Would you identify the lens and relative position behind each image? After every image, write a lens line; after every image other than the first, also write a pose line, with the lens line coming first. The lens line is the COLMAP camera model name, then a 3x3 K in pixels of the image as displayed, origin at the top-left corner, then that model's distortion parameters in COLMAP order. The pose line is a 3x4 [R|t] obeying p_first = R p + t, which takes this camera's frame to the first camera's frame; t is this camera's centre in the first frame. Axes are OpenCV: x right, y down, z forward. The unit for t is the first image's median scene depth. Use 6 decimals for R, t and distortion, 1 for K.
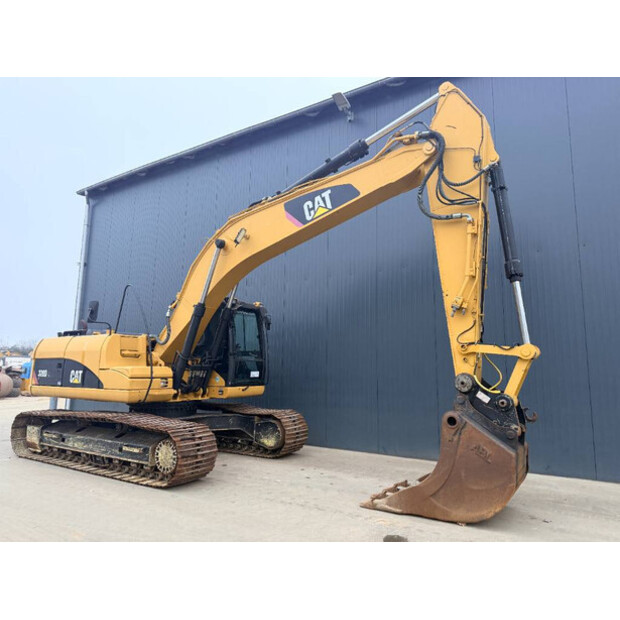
lens RADIAL K [[447.5, 0, 306.5], [0, 447.5, 317.8], [0, 0, 1]] dist [0.070274, -0.122757]
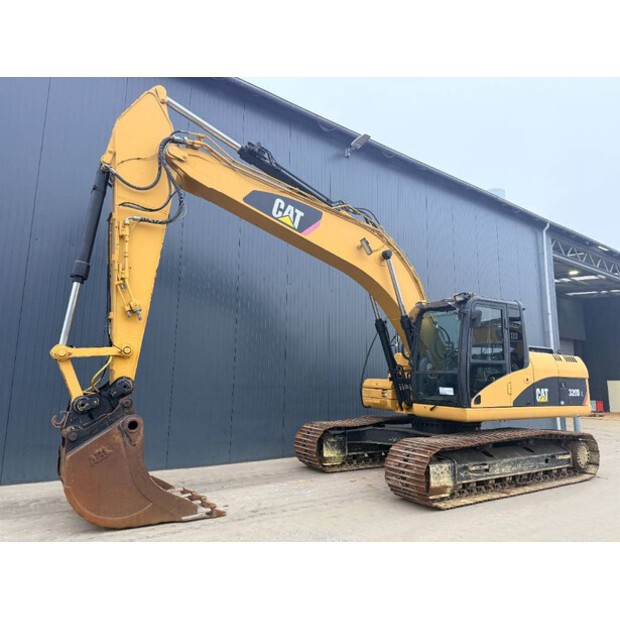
lens RADIAL K [[443.7, 0, 310.0], [0, 443.7, 310.0], [0, 0, 1]] dist [0.013371, 0.002515]
pose [[0.389767, 0.144717, 0.909472, -1.617017], [-0.126422, 0.986634, -0.102815, 0.109715], [-0.912195, -0.074903, 0.402853, 1.075595]]
